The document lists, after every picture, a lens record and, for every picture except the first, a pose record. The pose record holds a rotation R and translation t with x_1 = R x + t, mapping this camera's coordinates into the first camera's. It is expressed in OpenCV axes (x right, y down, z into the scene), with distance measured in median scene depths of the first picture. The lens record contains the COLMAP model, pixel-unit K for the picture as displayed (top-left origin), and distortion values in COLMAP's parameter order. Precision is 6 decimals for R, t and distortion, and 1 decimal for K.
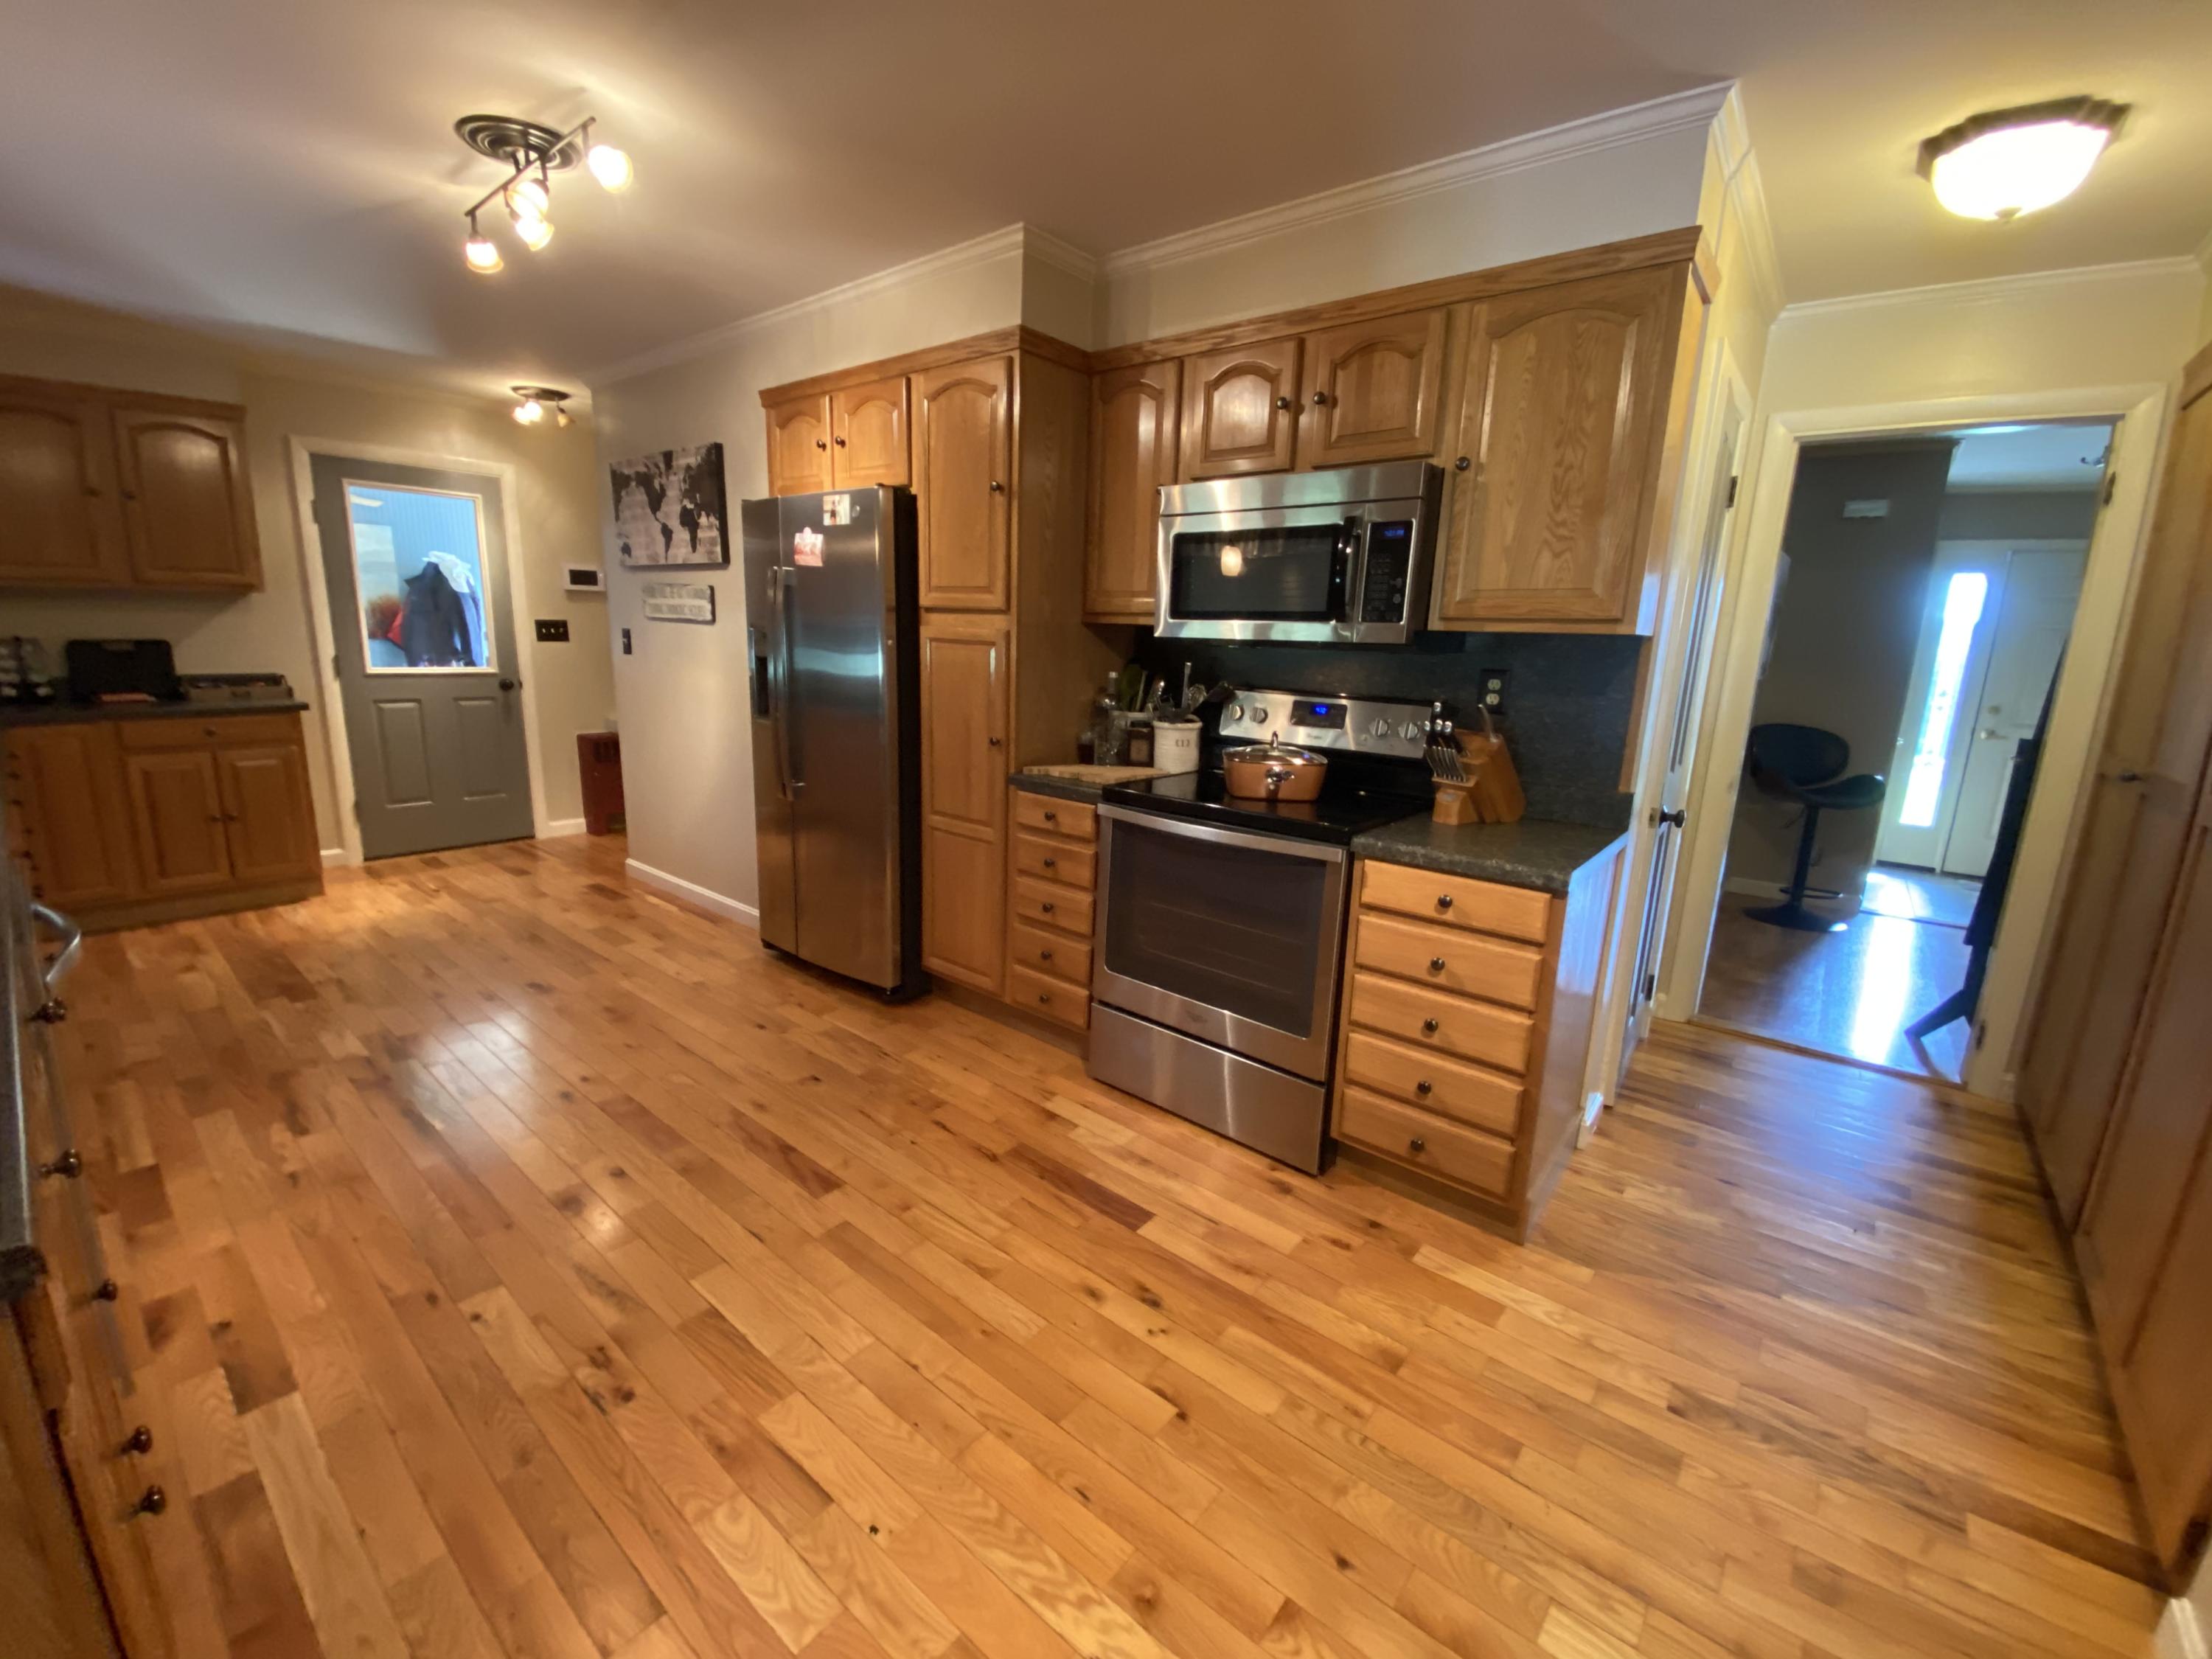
lens RADIAL K [[907.7, 0, 1113.3], [0, 907.7, 828.3], [0, 0, 1]] dist [-0.005528, -0.001796]
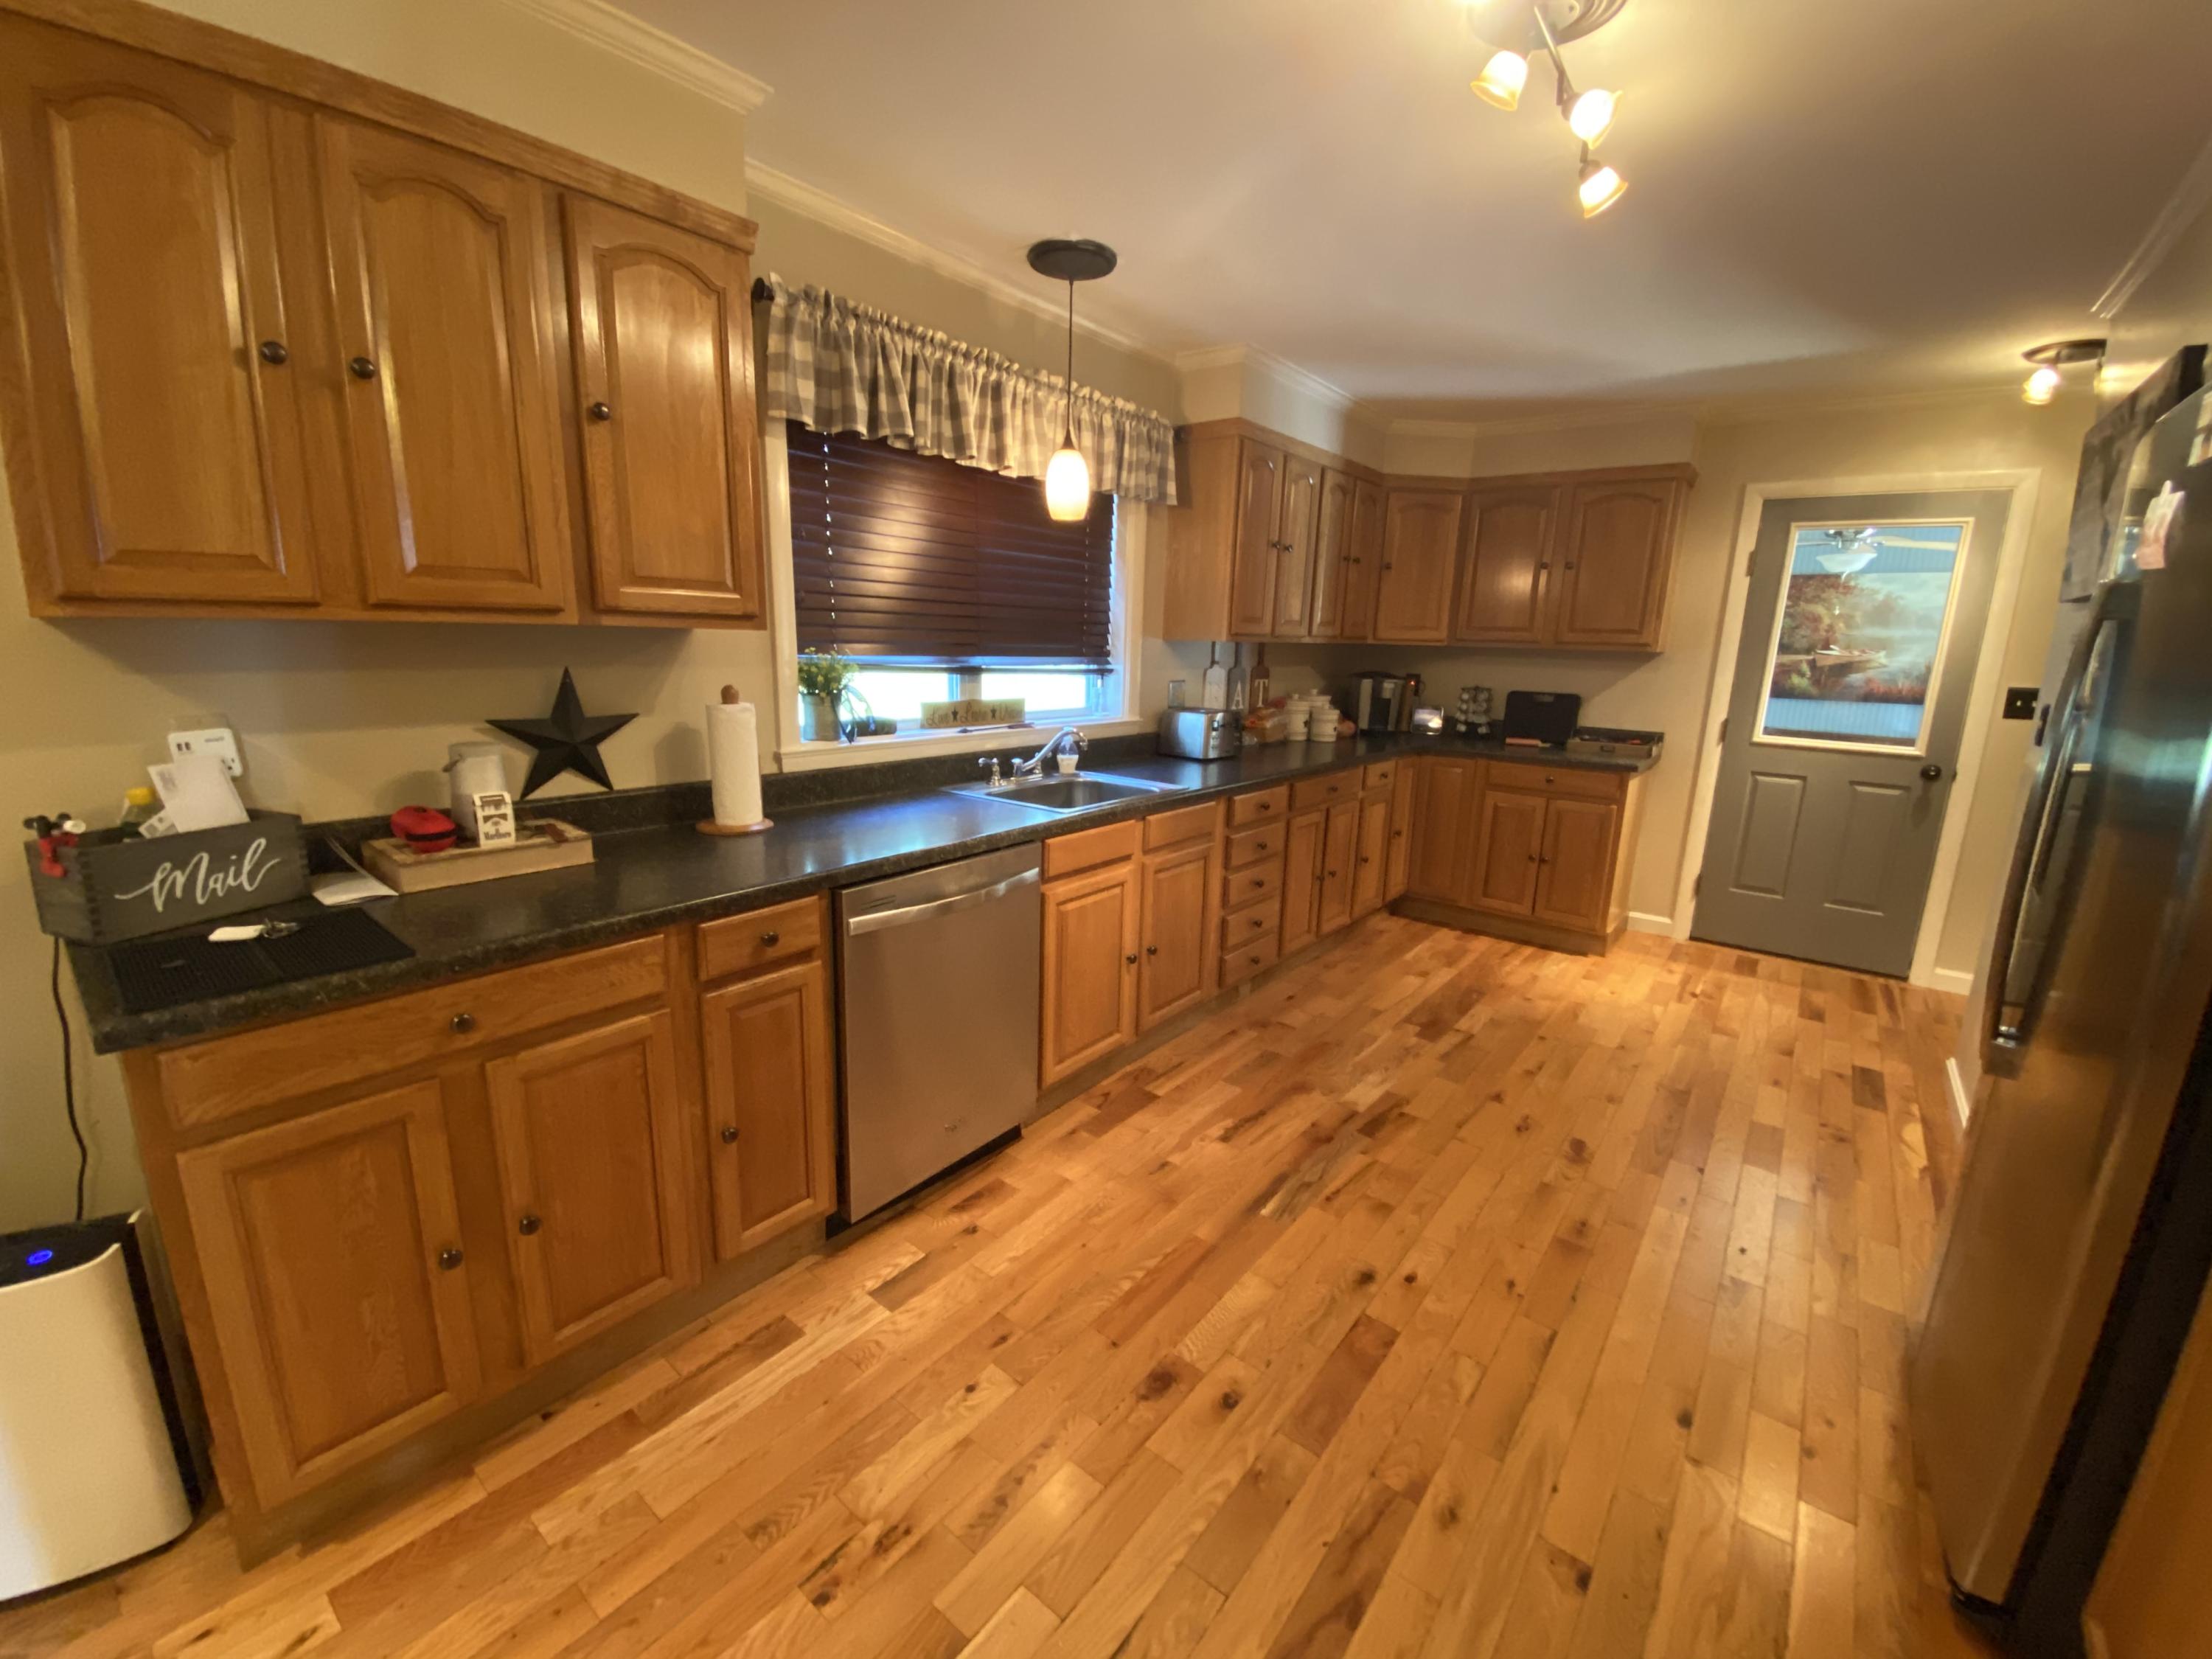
lens RADIAL K [[907.7, 0, 1105.1], [0, 907.7, 823.7], [0, 0, 1]] dist [-0.005528, -0.001796]
pose [[0.014670, 0.174502, -0.984548, 0.067272], [-0.245241, 0.955206, 0.165647, -0.107635], [0.969351, 0.239022, 0.056808, 0.446390]]
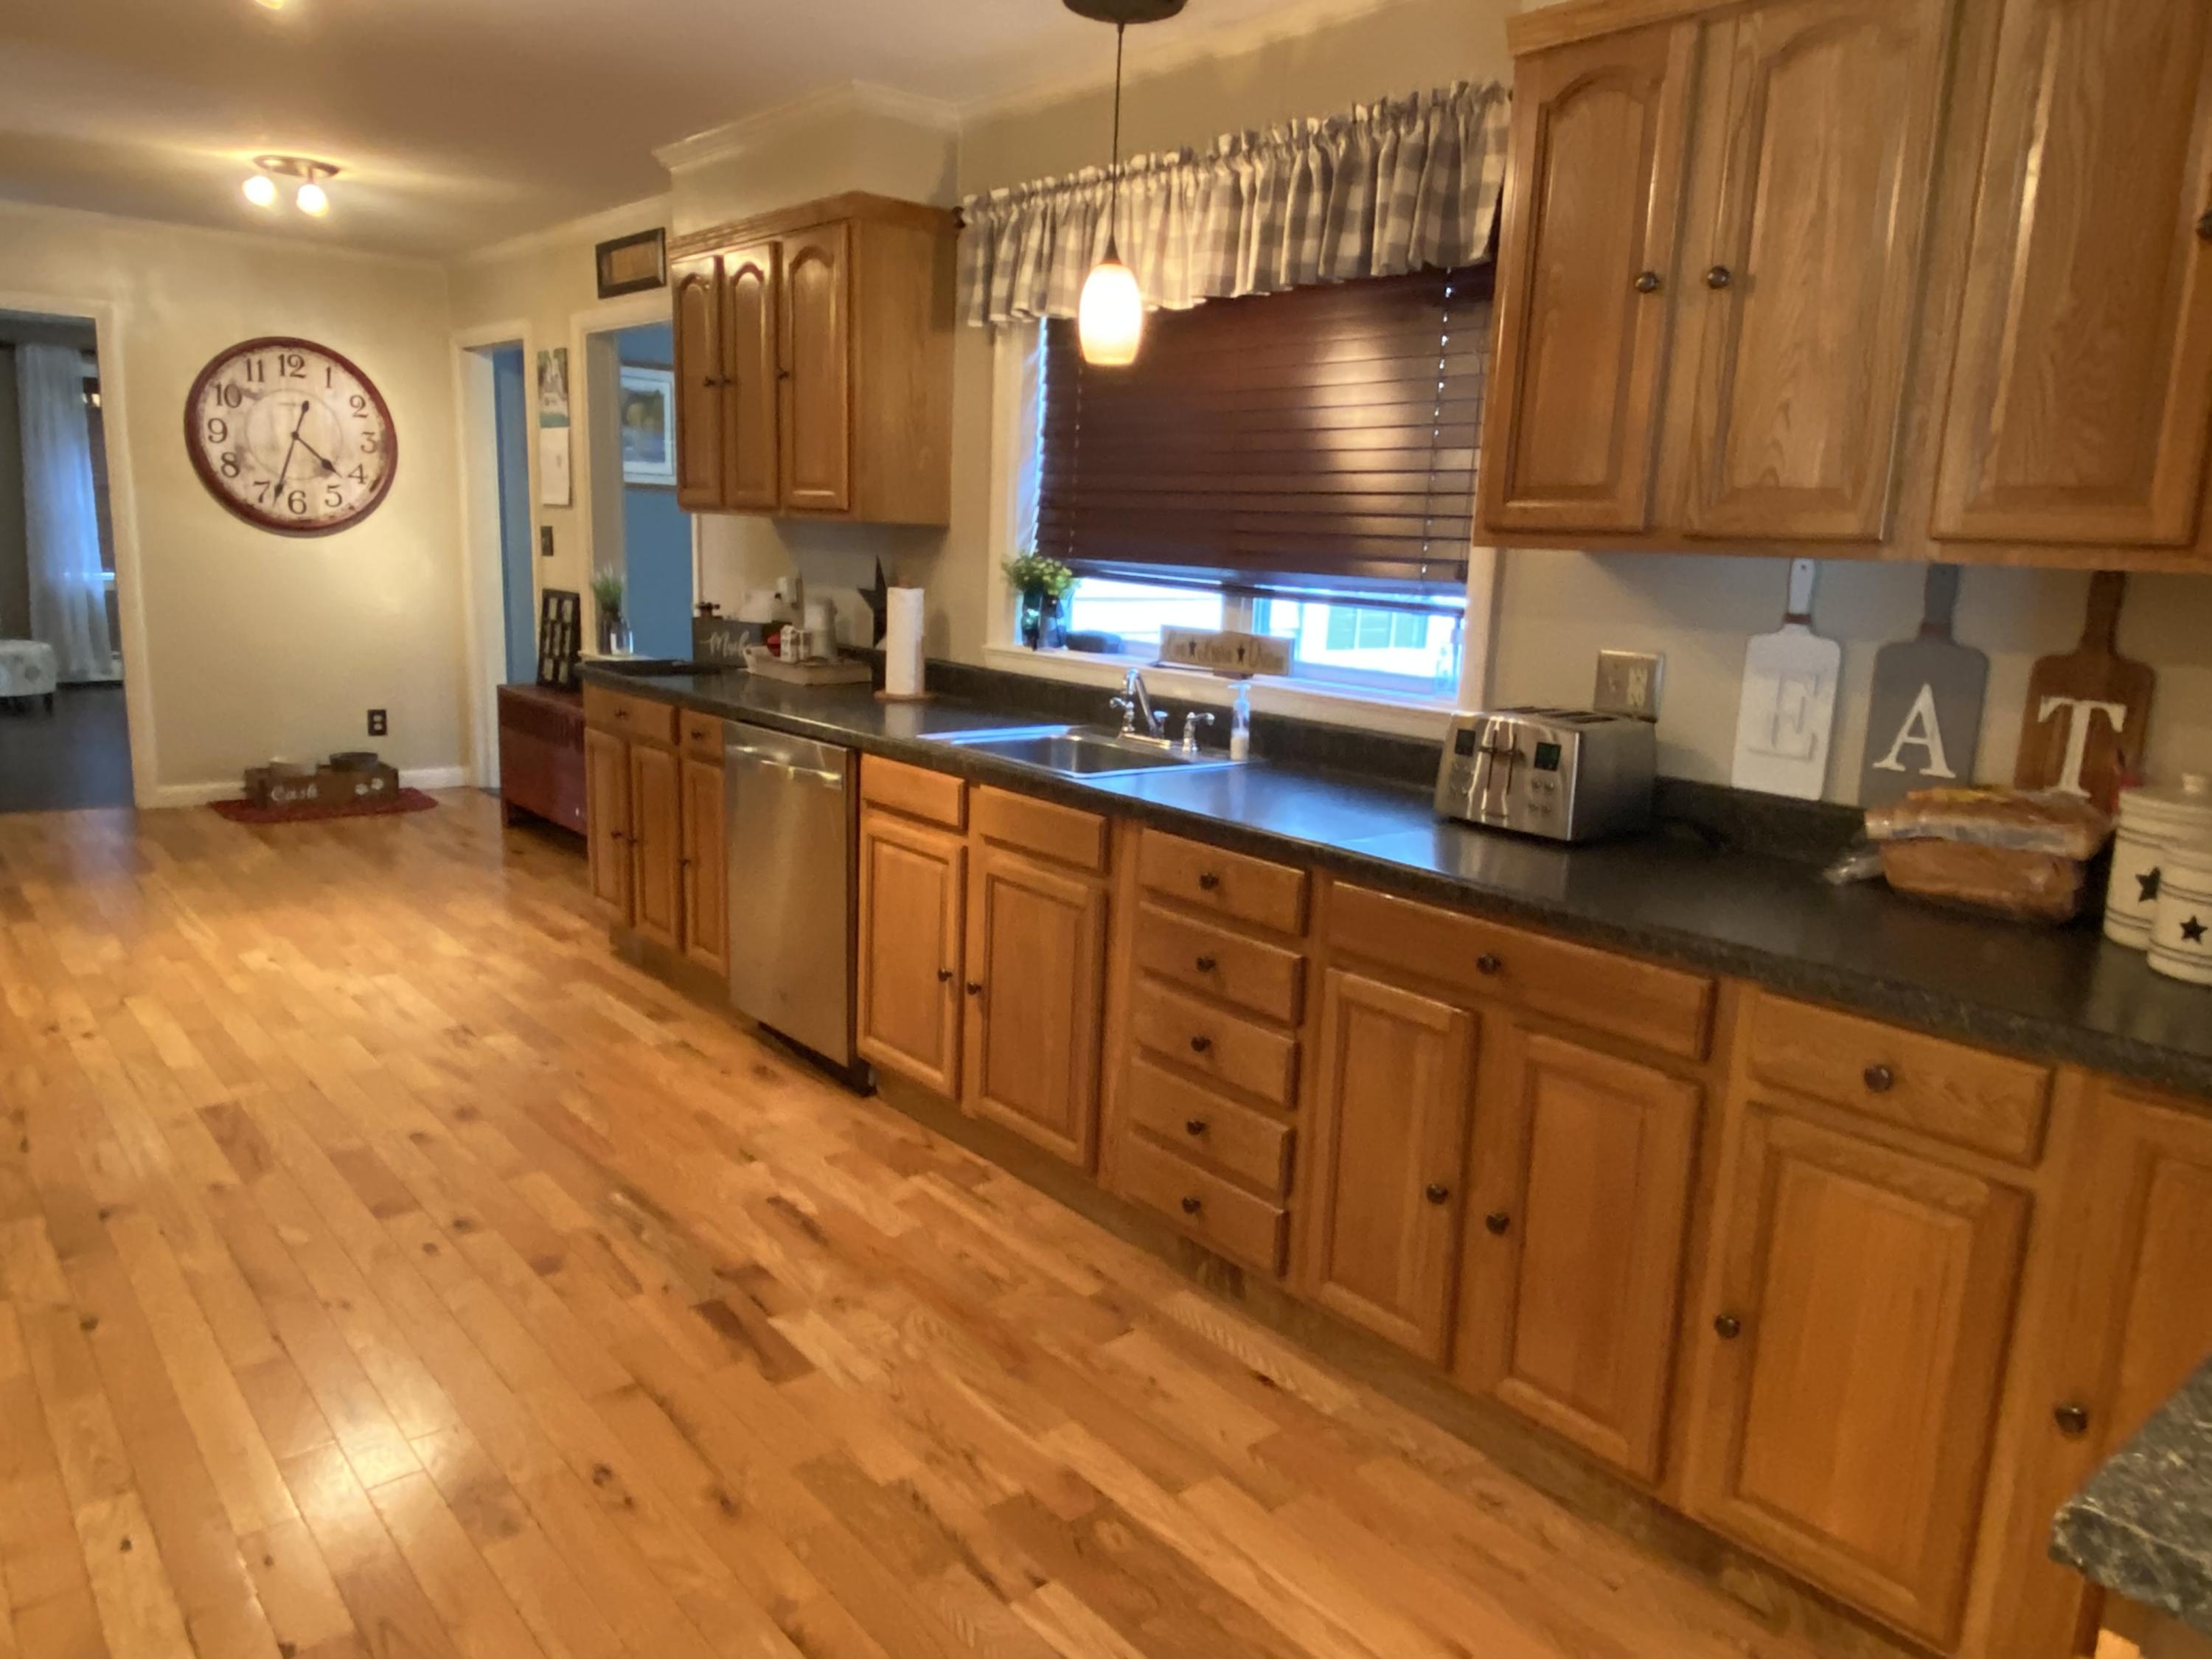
lens RADIAL K [[1512.3, 0, 1100.1], [0, 1512.3, 818.9], [0, 0, 1]] dist [0.003414, -0.001805]
pose [[-0.979973, -0.109209, 0.166509, -0.859201], [-0.034152, 0.915979, 0.399770, -0.318309], [-0.196178, 0.386077, -0.901365, 1.265170]]
